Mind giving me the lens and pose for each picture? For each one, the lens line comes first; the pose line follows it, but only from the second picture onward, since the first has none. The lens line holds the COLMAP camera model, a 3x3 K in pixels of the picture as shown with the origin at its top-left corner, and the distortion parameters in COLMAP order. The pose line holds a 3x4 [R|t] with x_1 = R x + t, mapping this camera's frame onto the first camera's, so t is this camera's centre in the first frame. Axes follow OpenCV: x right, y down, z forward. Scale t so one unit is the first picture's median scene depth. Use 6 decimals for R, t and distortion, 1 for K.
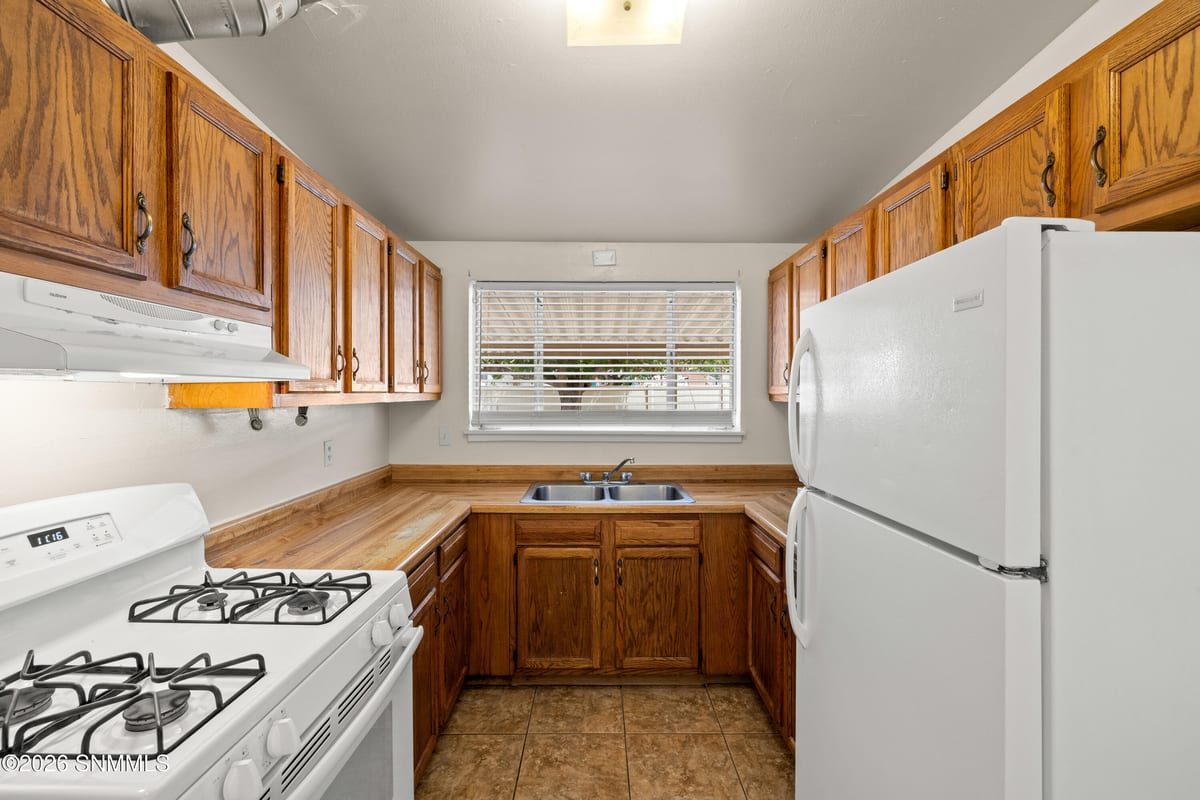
lens RADIAL K [[510.9, 0, 596.9], [0, 510.9, 395.4], [0, 0, 1]] dist [-0.000263, 0.000118]
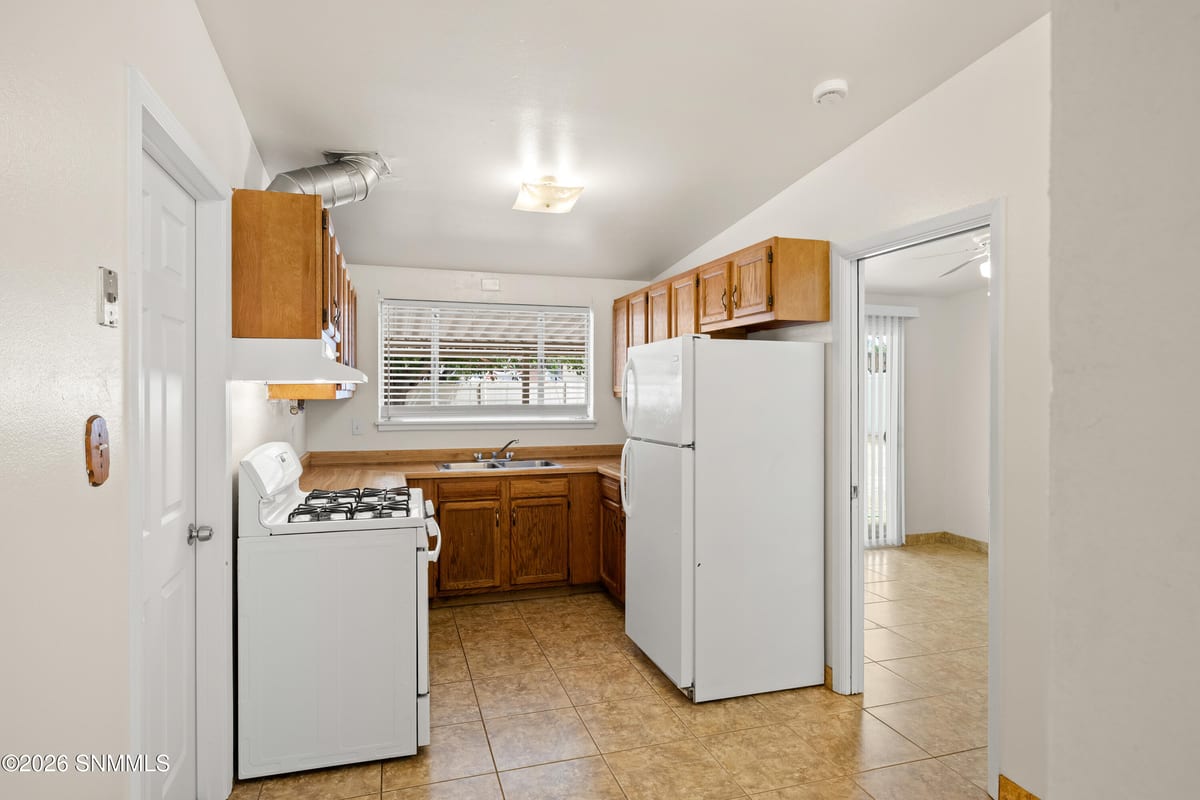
lens RADIAL K [[668.4, 0, 601.7], [0, 668.4, 393.7], [0, 0, 1]] dist [-0.004159, -0.000374]
pose [[0.954767, -0.001050, 0.297354, -0.272945], [0.002135, 0.999992, -0.003322, 0.010141], [-0.297348, 0.003806, 0.954762, -0.845635]]
